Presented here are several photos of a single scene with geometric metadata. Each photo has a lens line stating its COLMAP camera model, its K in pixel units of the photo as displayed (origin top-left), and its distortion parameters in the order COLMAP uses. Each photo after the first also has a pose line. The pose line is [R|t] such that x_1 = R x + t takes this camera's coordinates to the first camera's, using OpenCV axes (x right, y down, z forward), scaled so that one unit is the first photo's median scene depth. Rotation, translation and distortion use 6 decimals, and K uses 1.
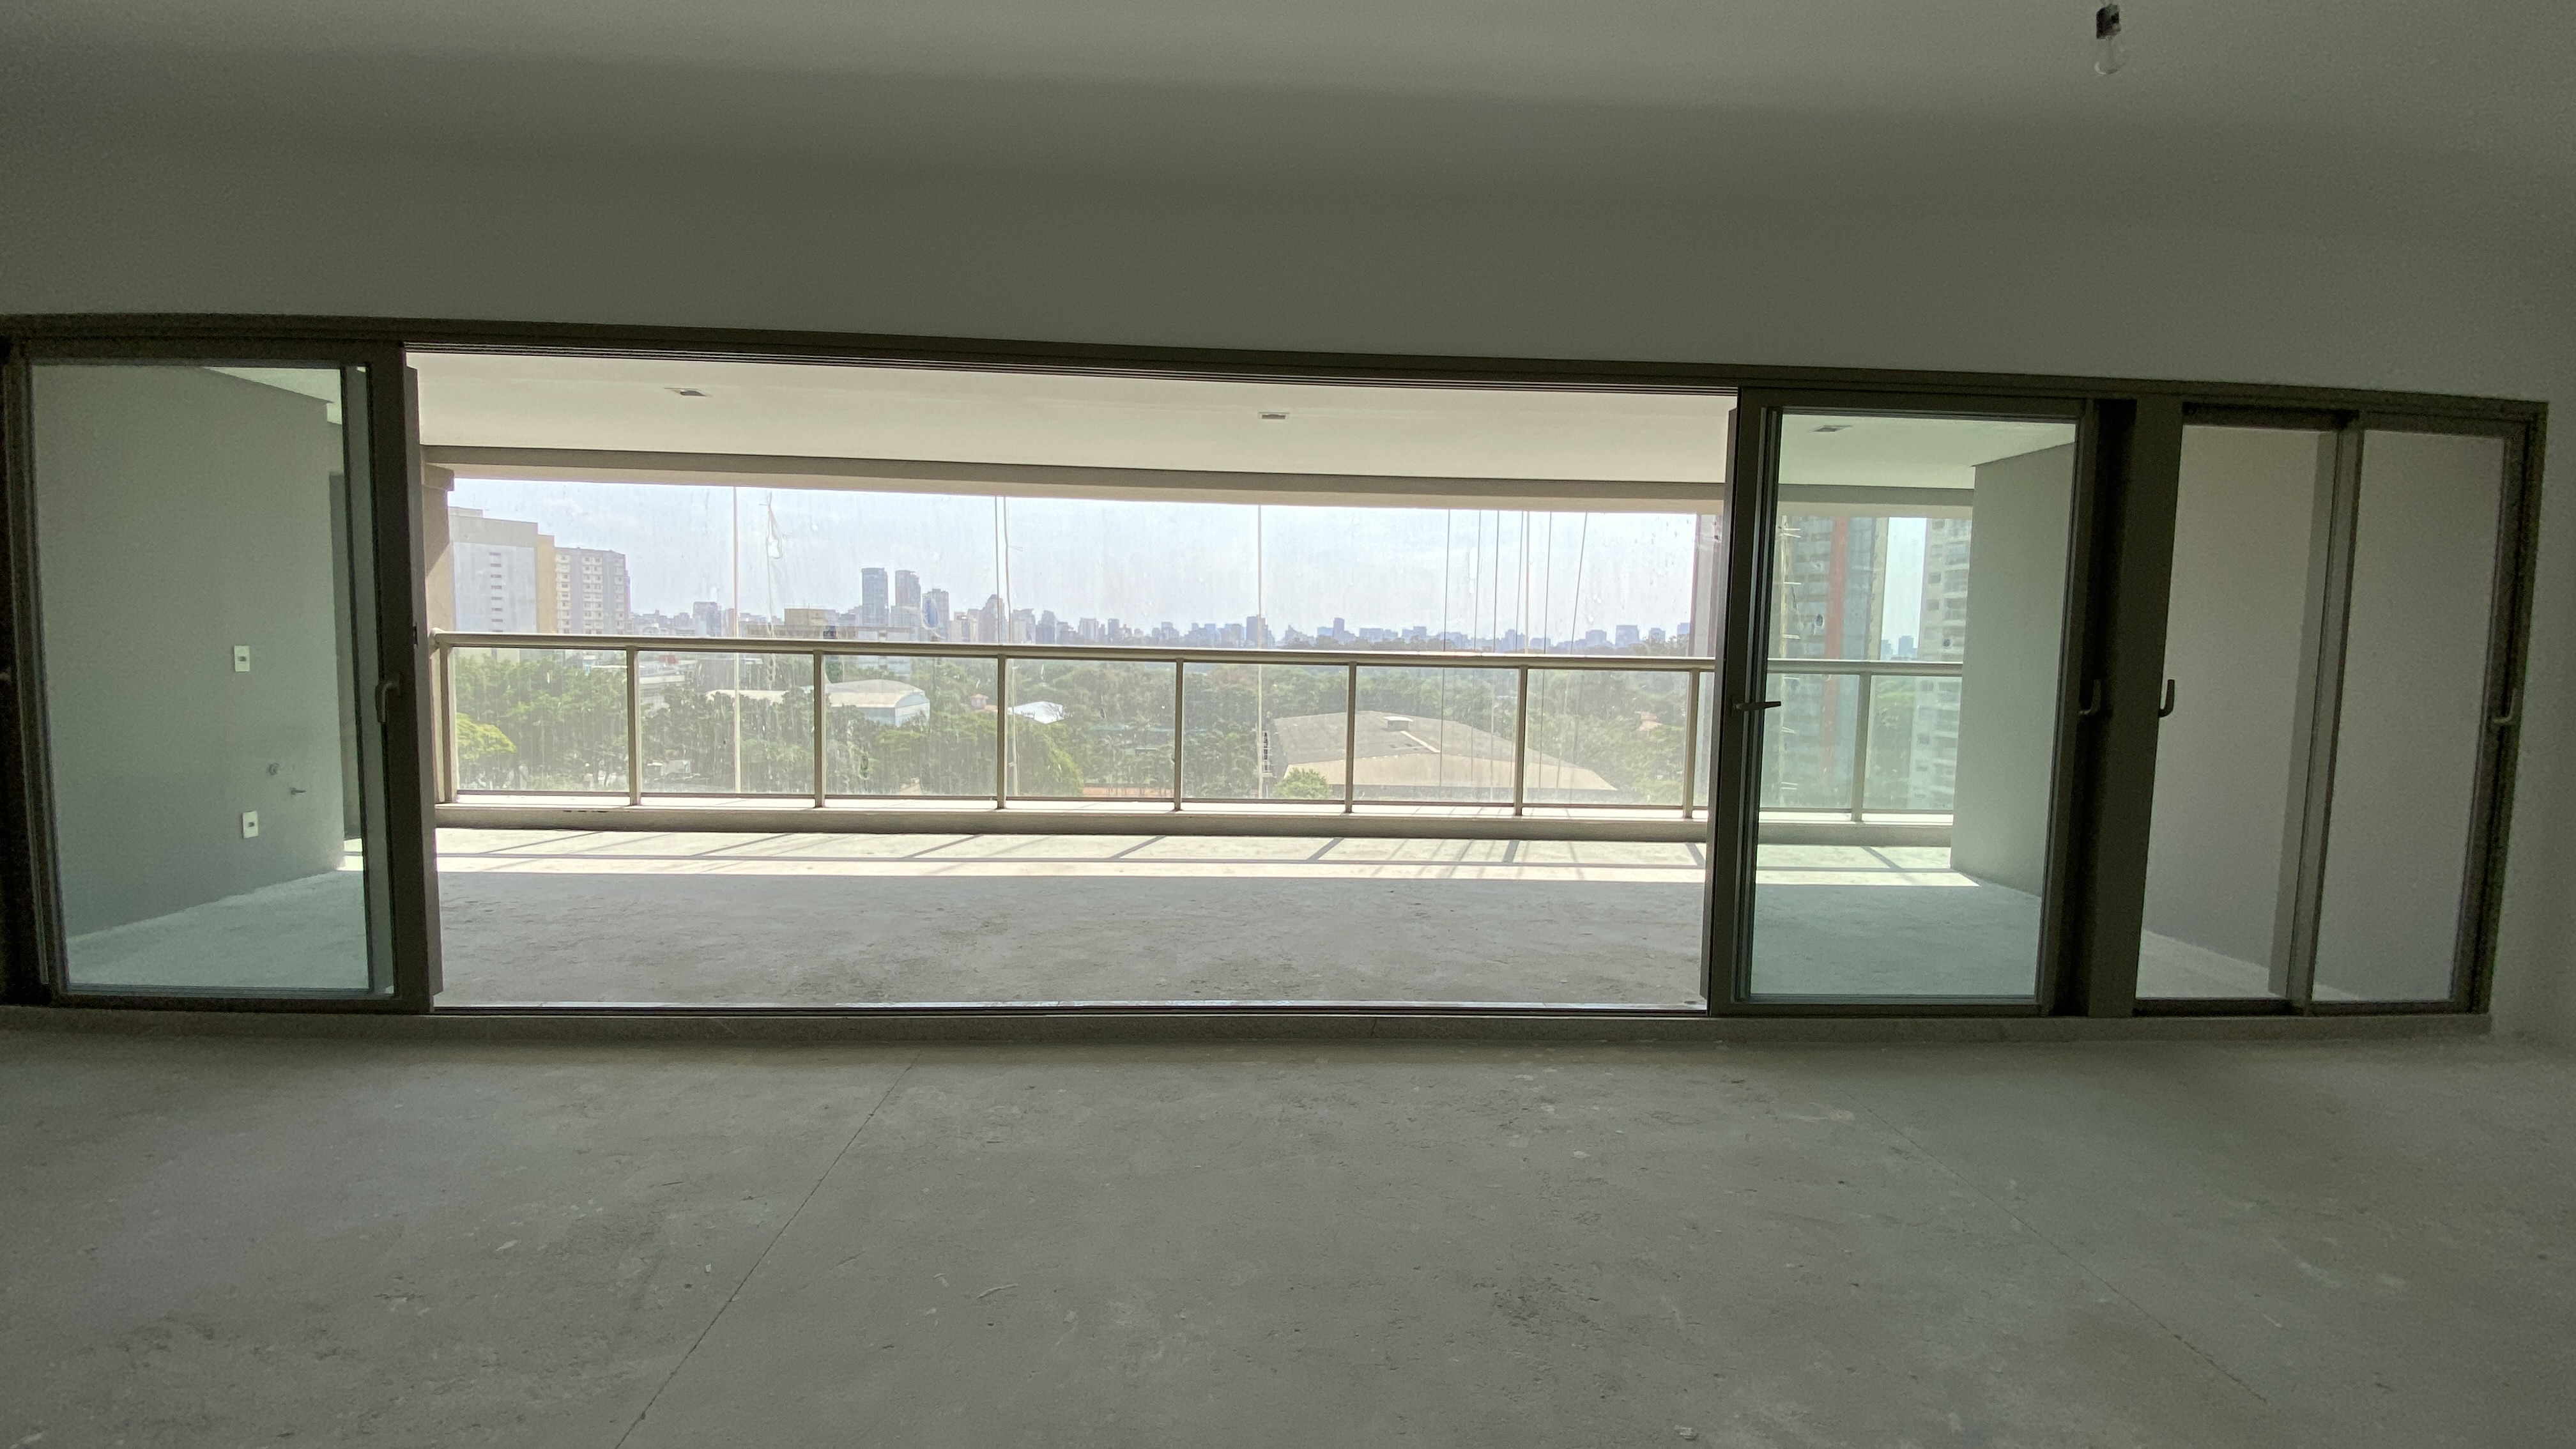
lens RADIAL K [[1044.9, 0, 1283.1], [0, 1044.9, 729.5], [0, 0, 1]] dist [0.034918, -0.030078]
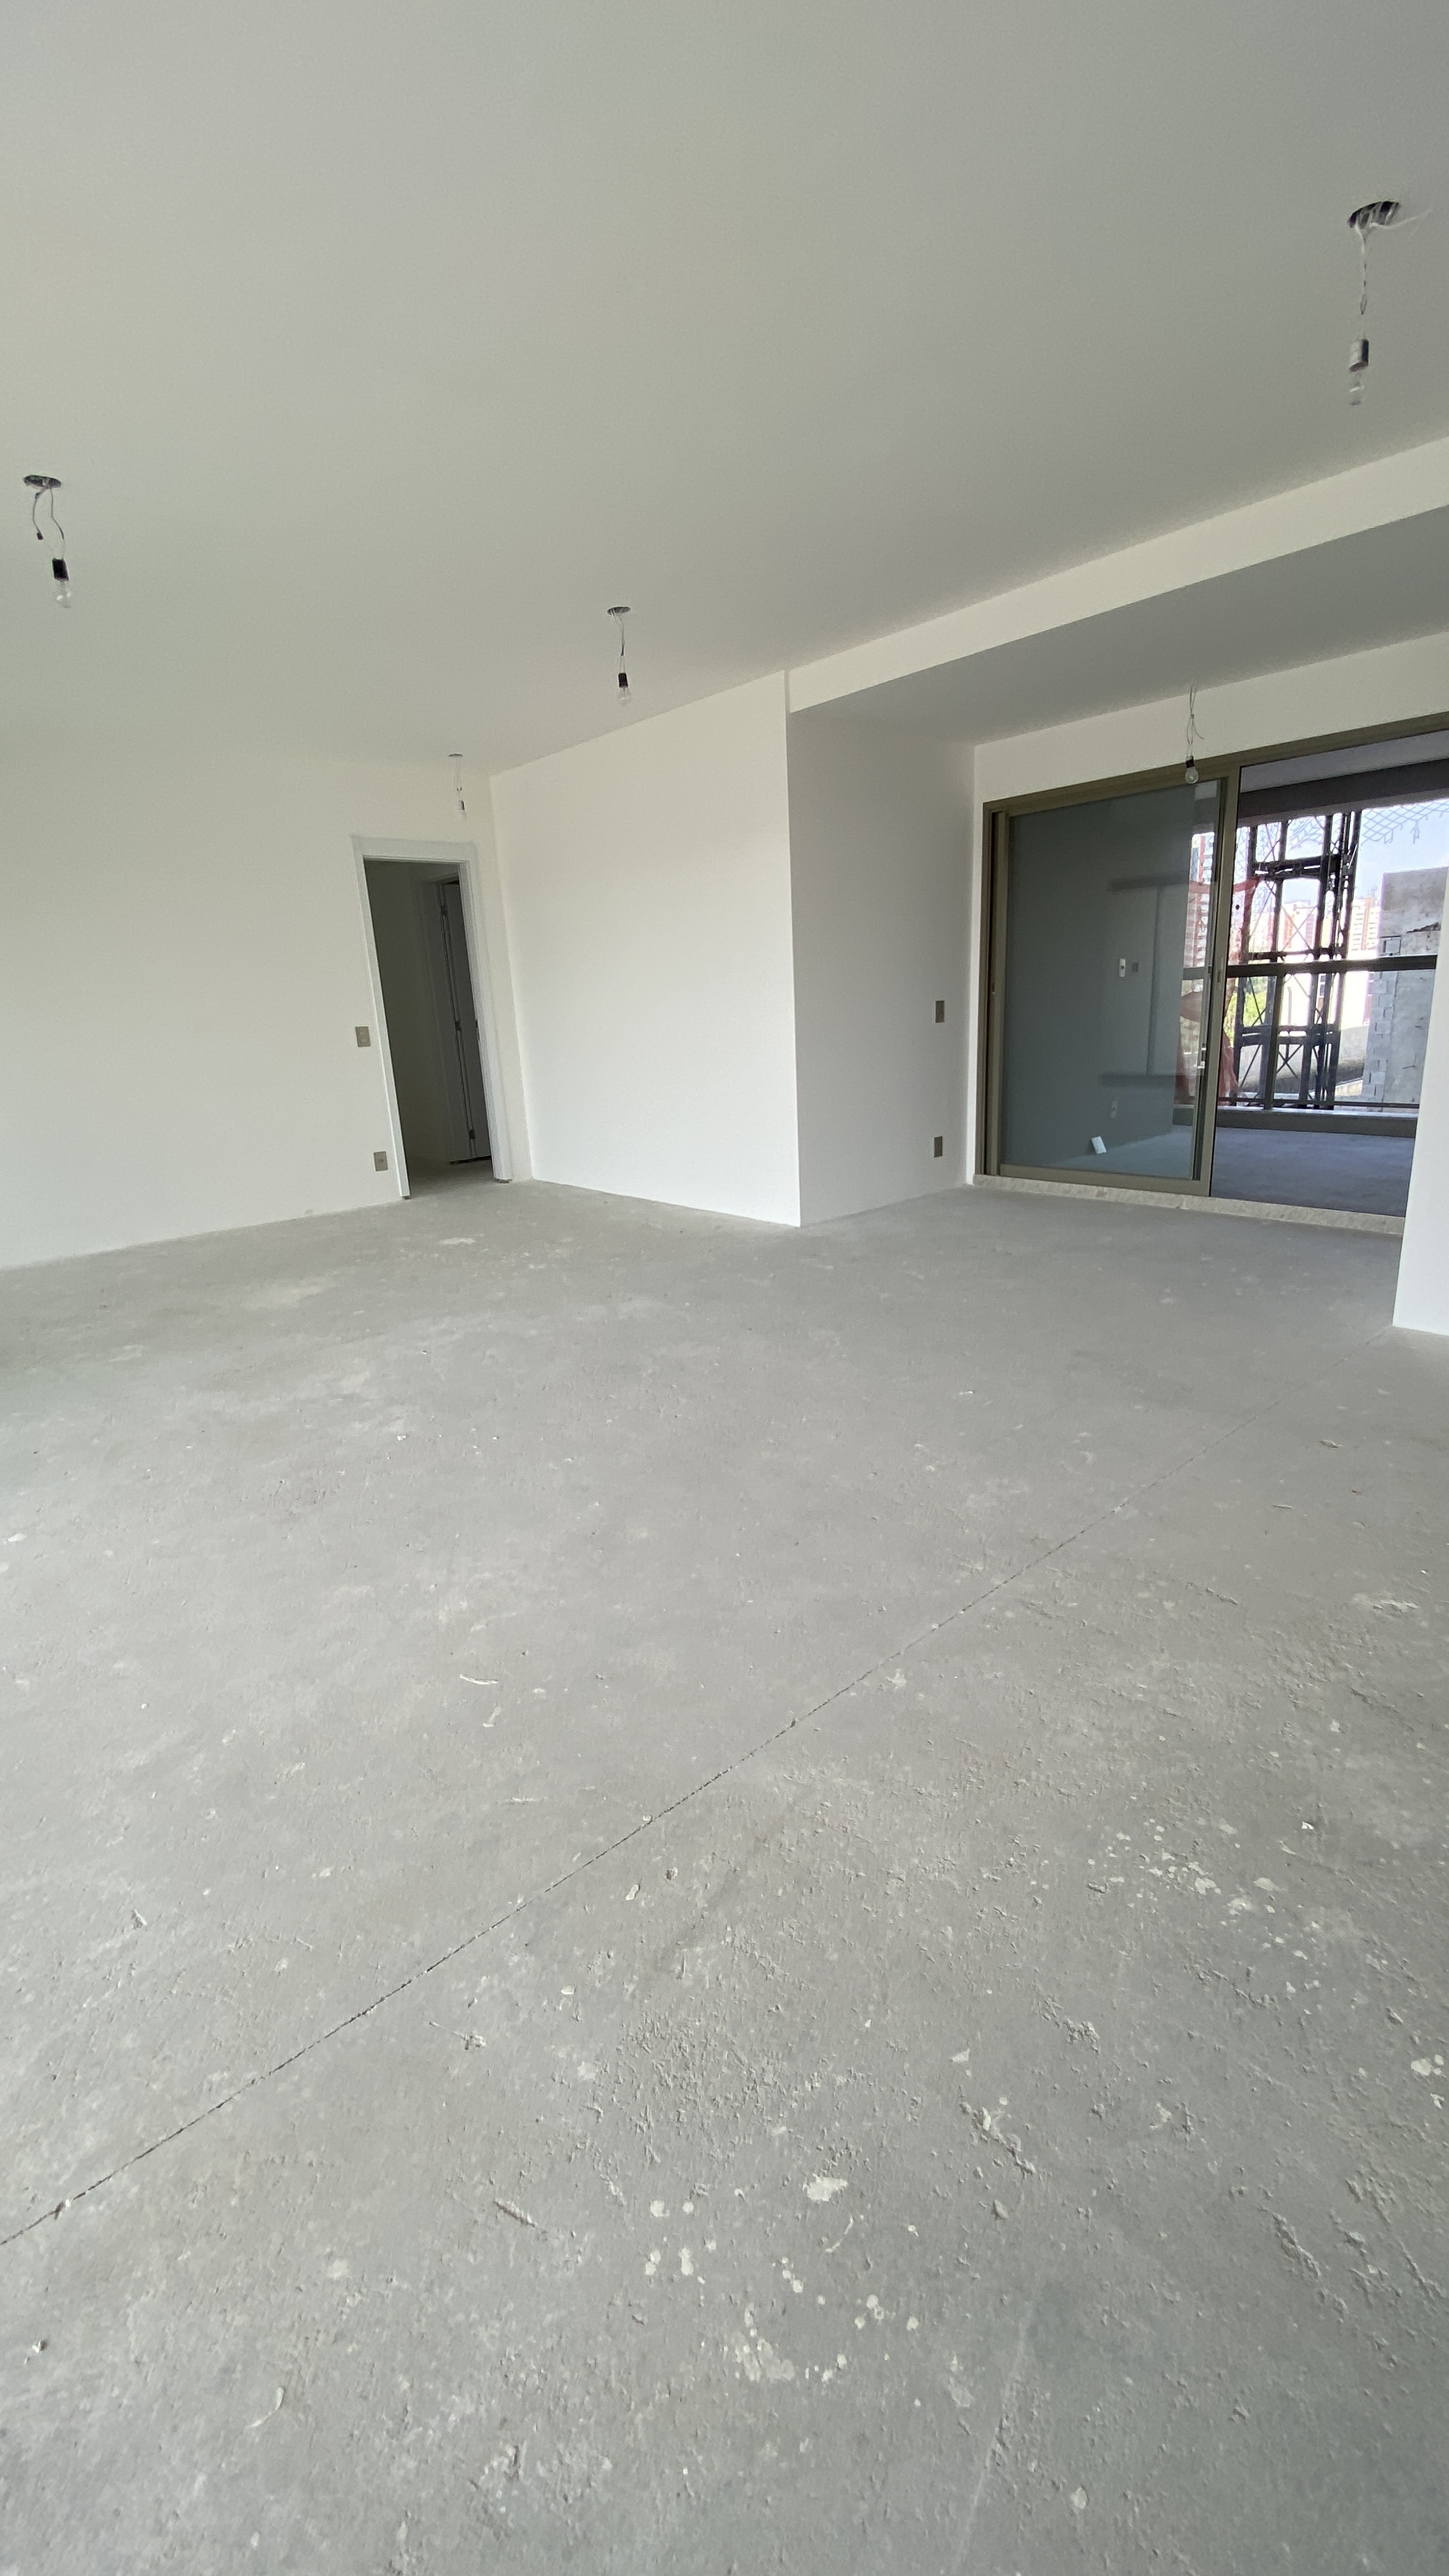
lens RADIAL K [[1044.9, 0, 724.5], [0, 1044.9, 1288.0], [0, 0, 1]] dist [0.034918, -0.030078]
pose [[-0.626550, -0.197047, 0.754061, -0.434443], [0.100231, 0.939106, 0.328684, -0.035065], [-0.772909, 0.281518, -0.568647, 0.527876]]
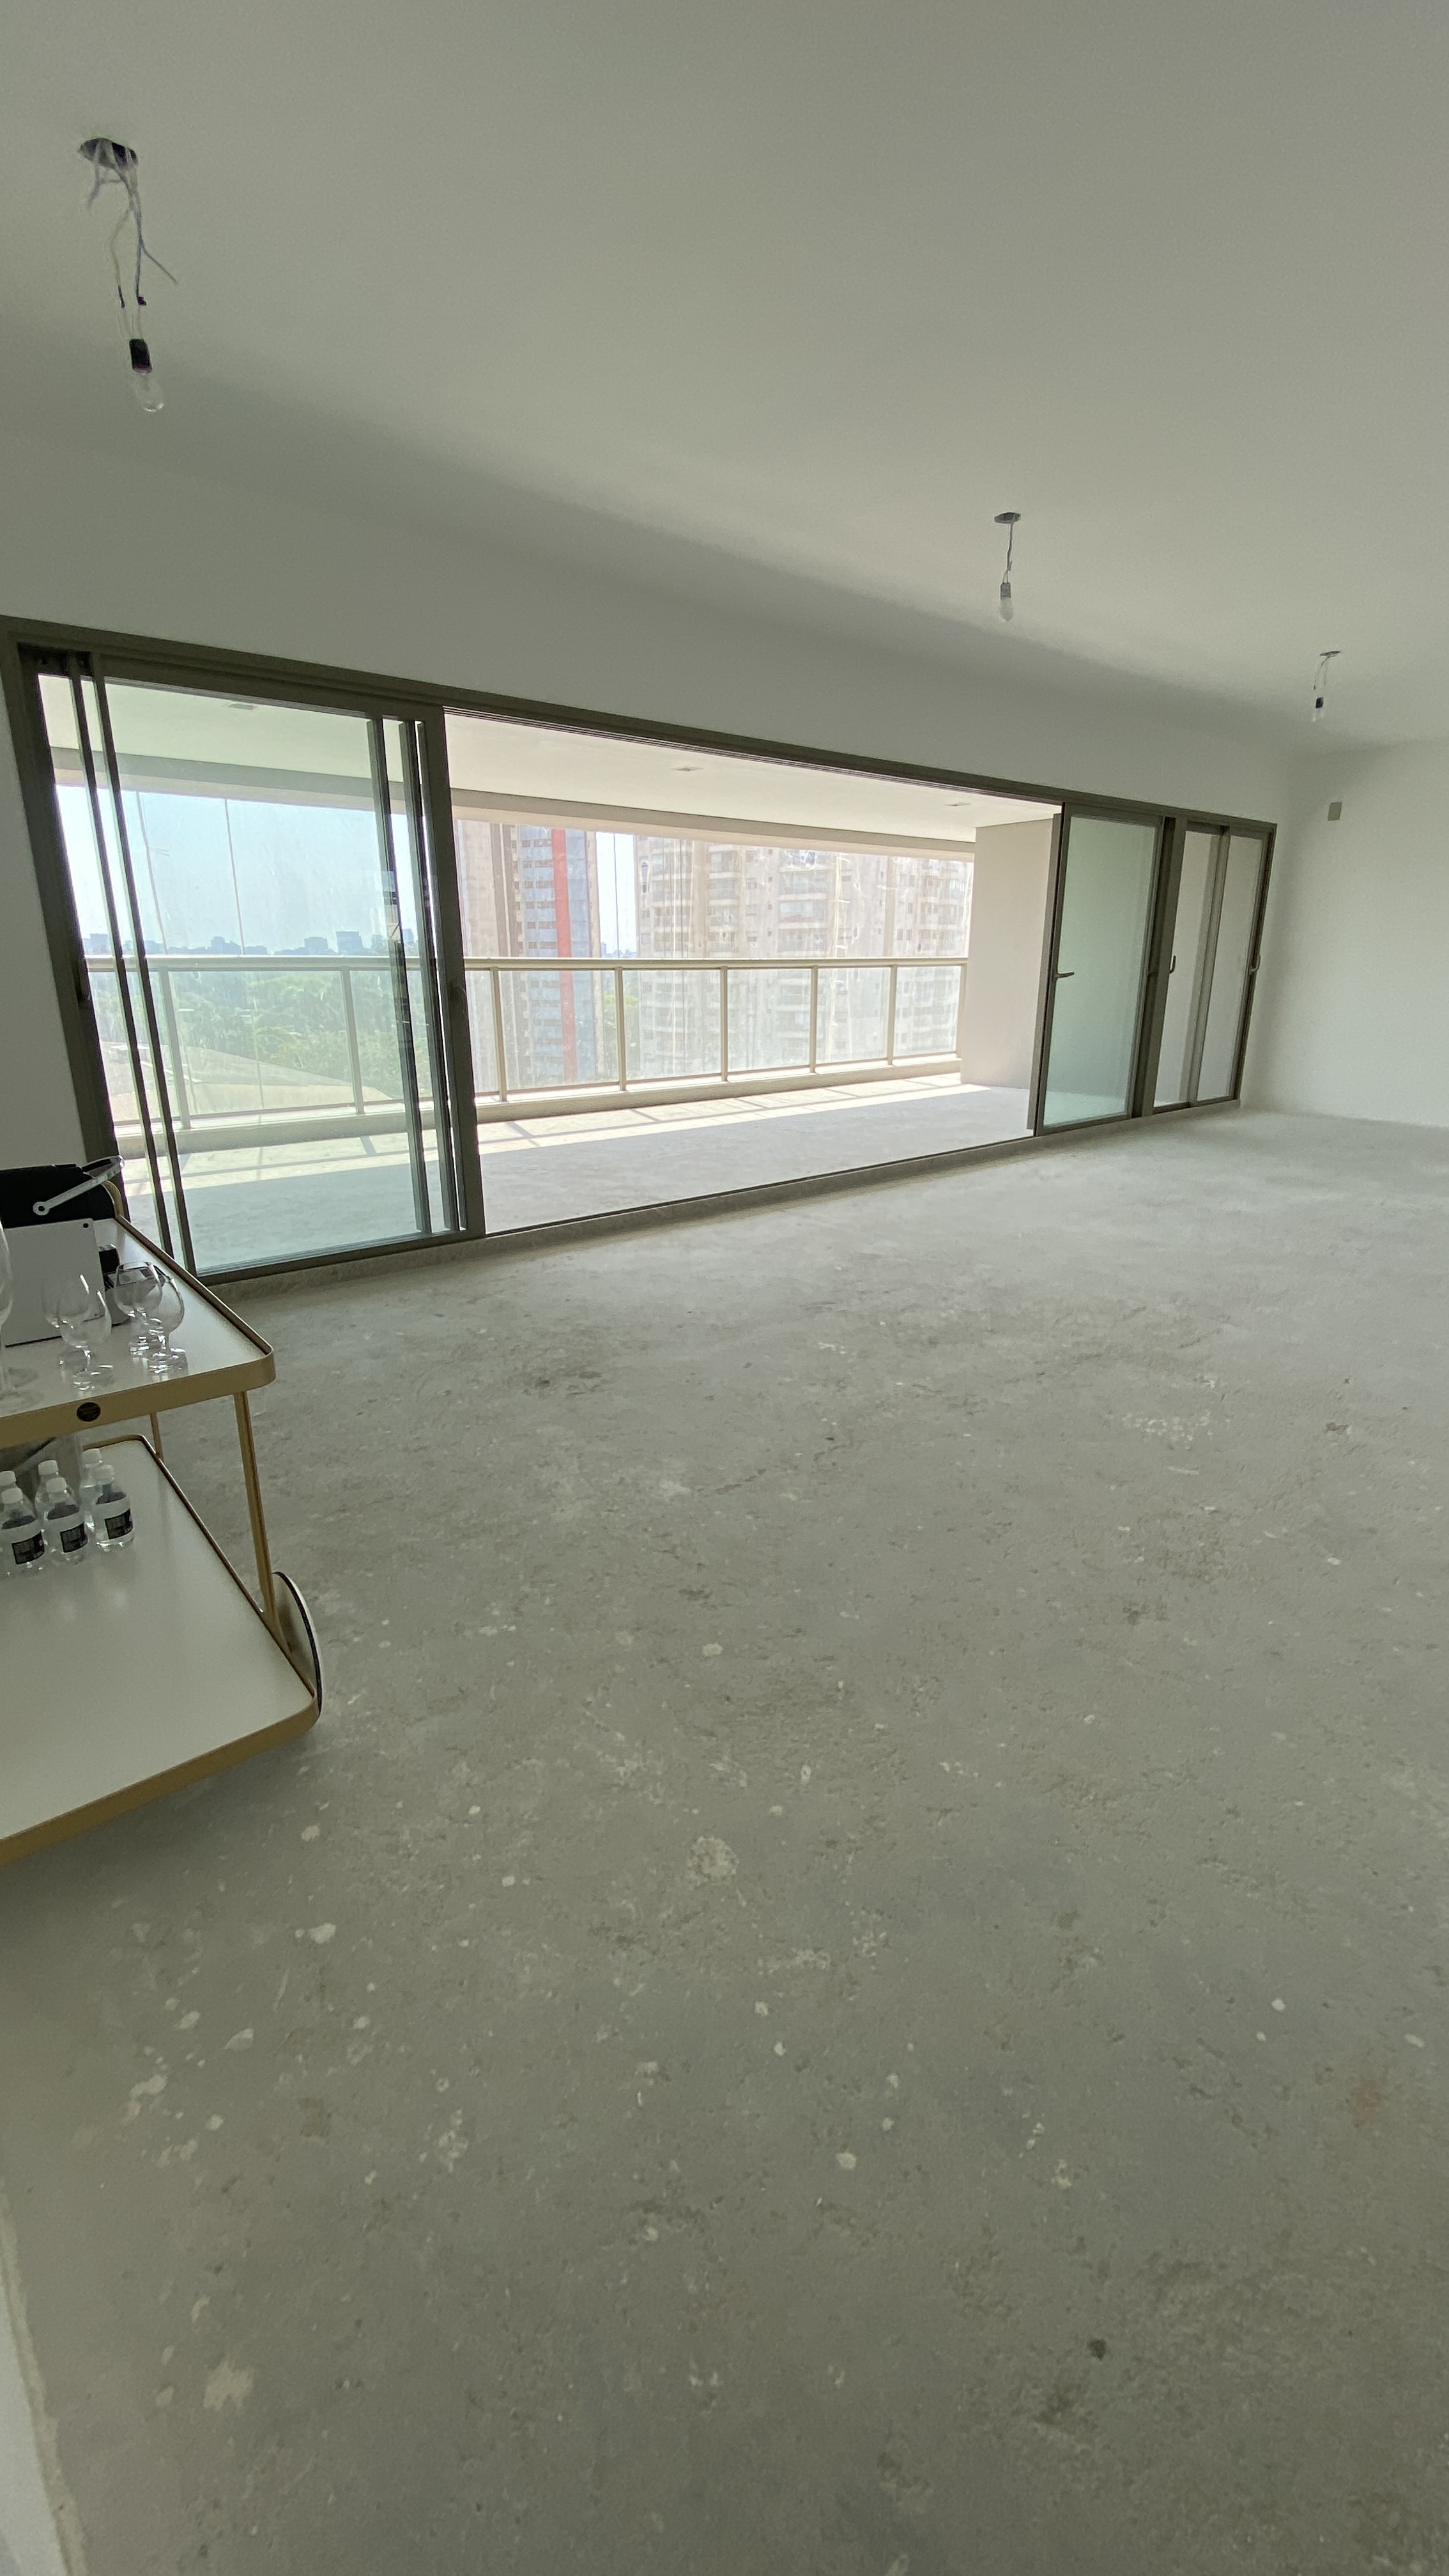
lens RADIAL K [[1046.9, 0, 724.9], [0, 1046.9, 1284.2], [0, 0, 1]] dist [0.043931, -0.037822]
pose [[0.798109, -0.199809, 0.568417, -0.894441], [0.069390, 0.967615, 0.242706, 0.010303], [-0.598504, -0.154264, 0.786127, -0.188968]]
